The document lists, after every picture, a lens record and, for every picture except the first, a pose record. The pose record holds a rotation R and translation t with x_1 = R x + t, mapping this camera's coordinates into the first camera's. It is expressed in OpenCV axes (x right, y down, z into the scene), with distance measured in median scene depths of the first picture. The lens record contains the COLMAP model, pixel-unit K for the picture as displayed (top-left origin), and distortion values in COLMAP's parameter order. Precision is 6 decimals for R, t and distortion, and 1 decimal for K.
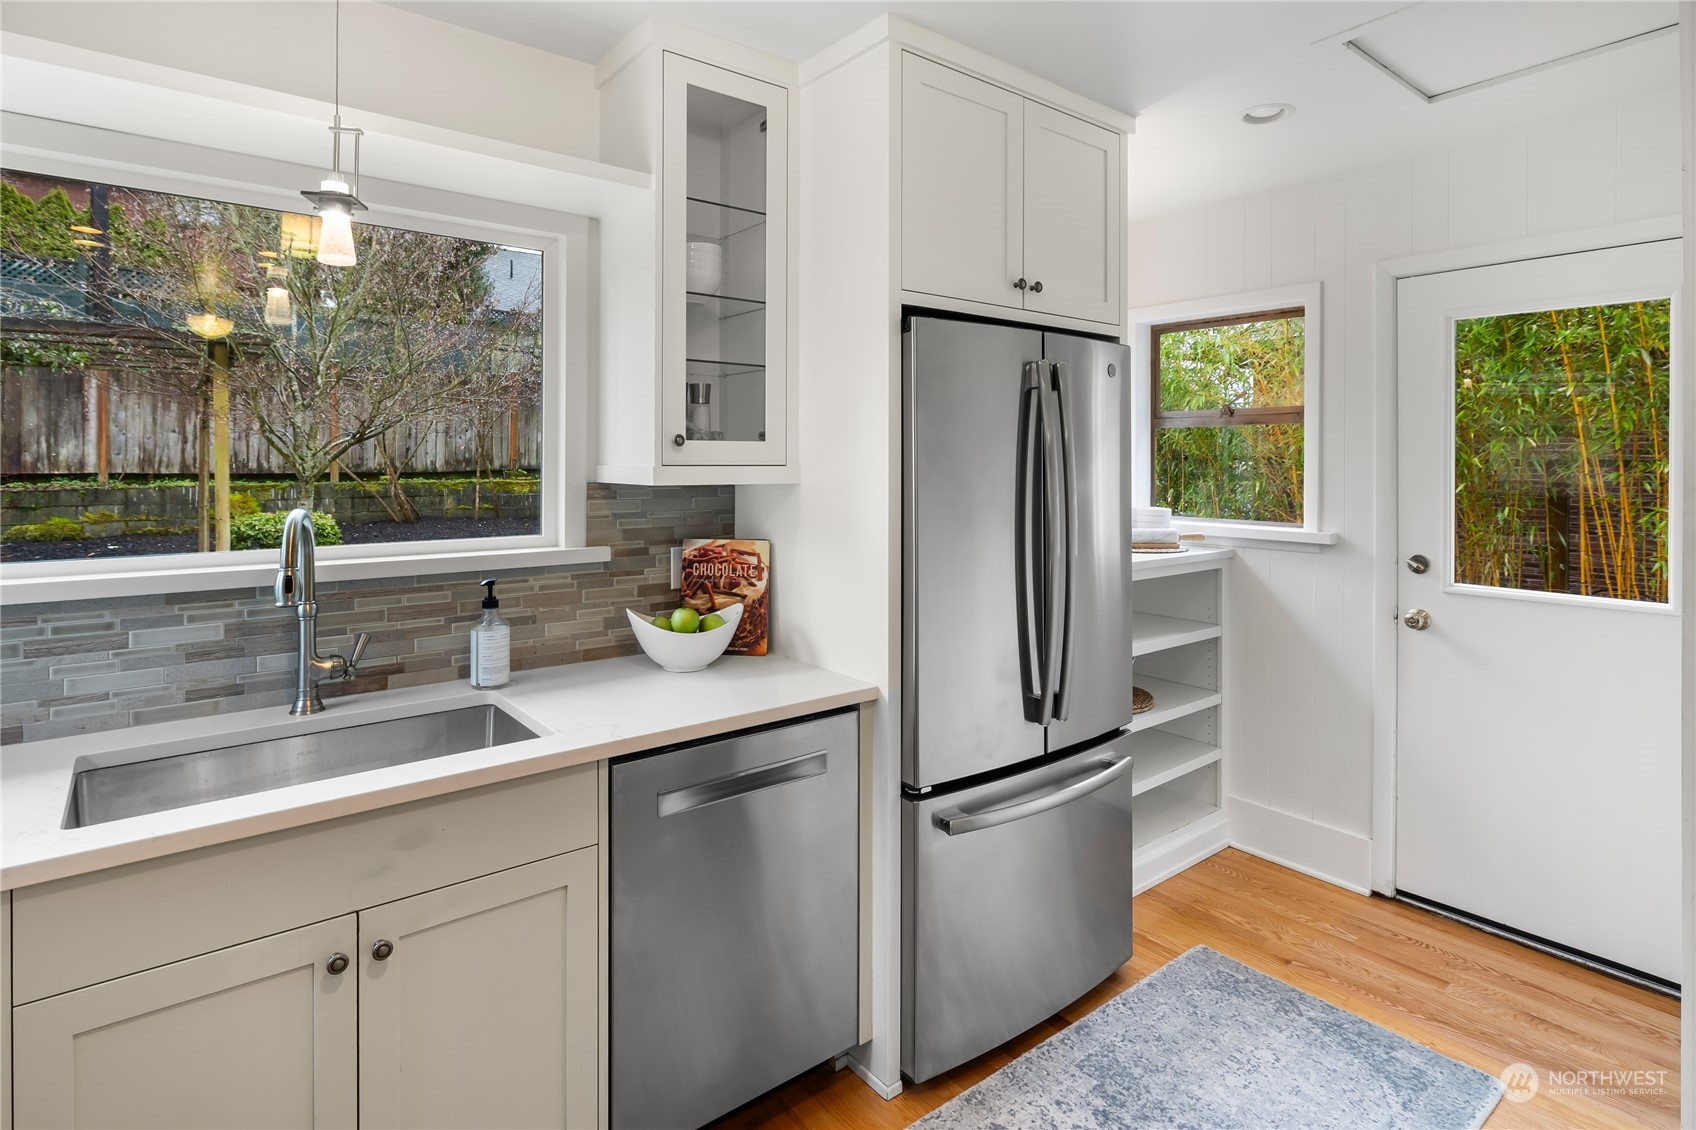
lens RADIAL K [[881.8, 0, 848.4], [0, 881.8, 464.0], [0, 0, 1]] dist [-0.006435, 0.002634]
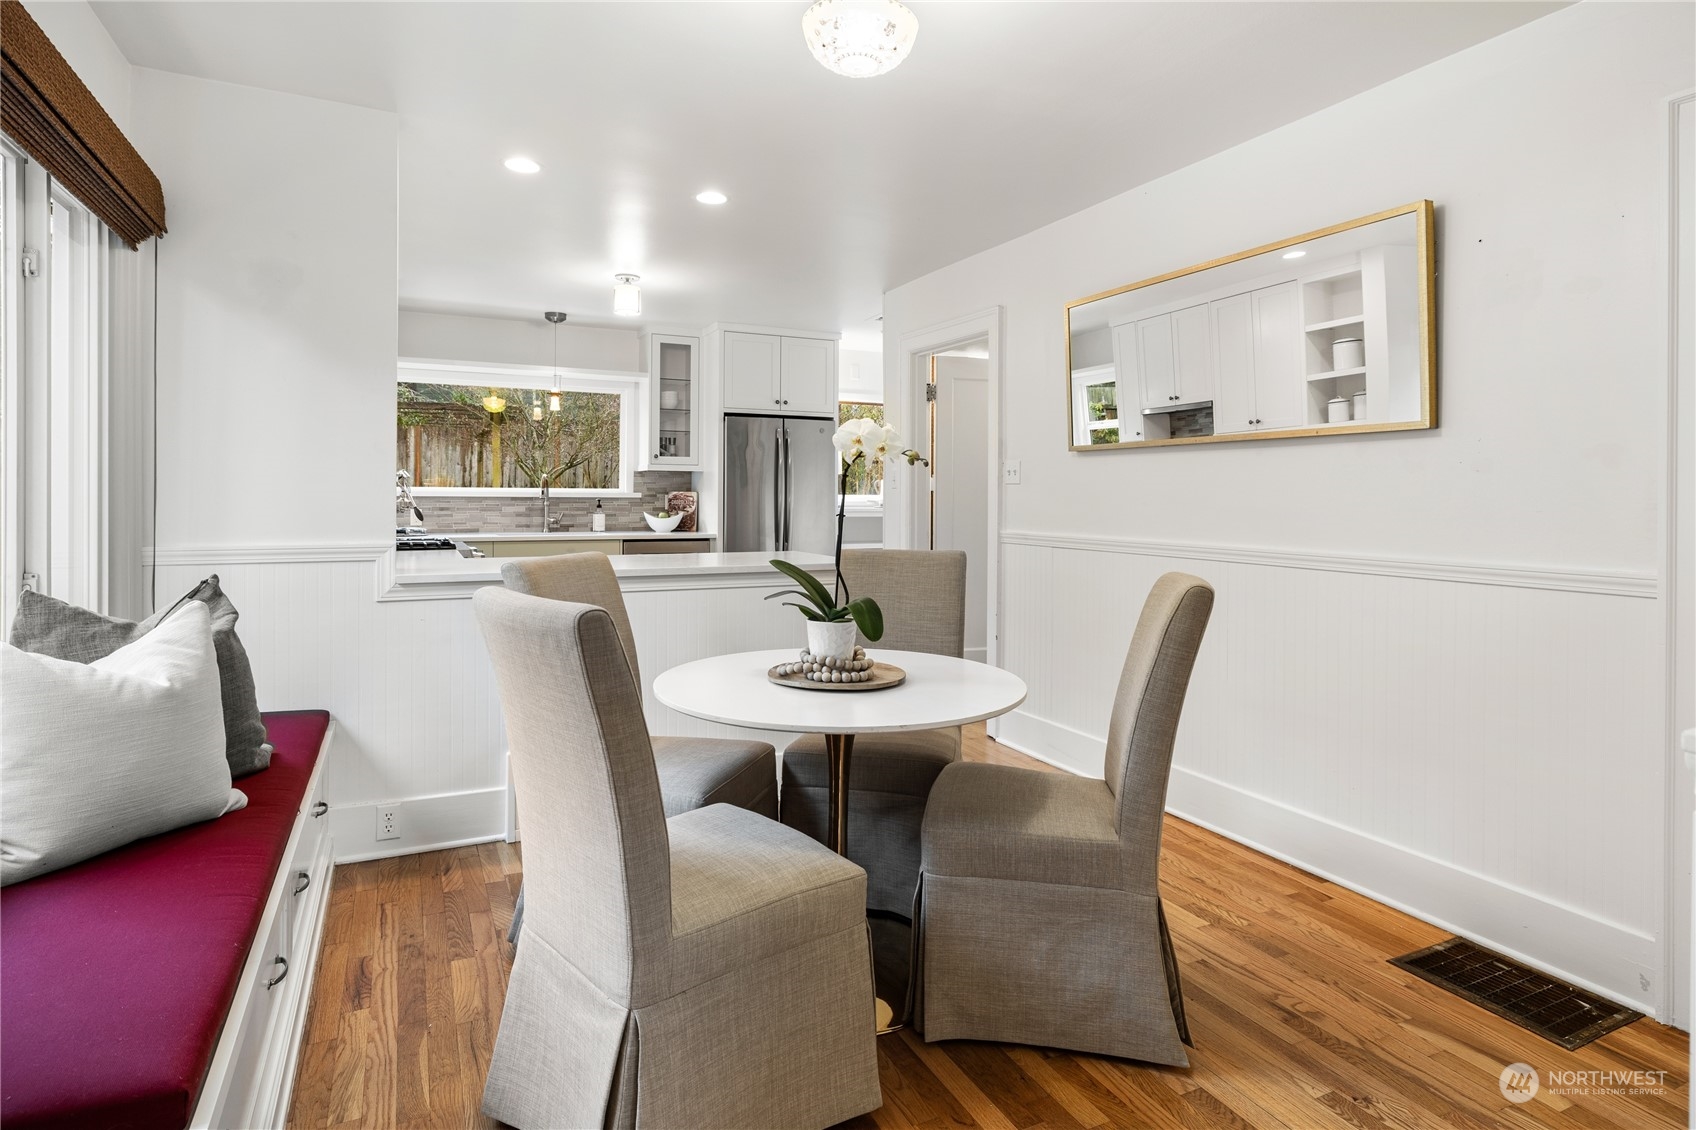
lens RADIAL K [[881.8, 0, 913.8], [0, 881.8, 491.0], [0, 0, 1]] dist [-0.006435, 0.002634]
pose [[0.989572, 0.001124, -0.144032, 1.078481], [-0.003107, 0.999903, -0.013546, 0.127446], [0.144002, 0.013852, 0.989480, -1.826392]]
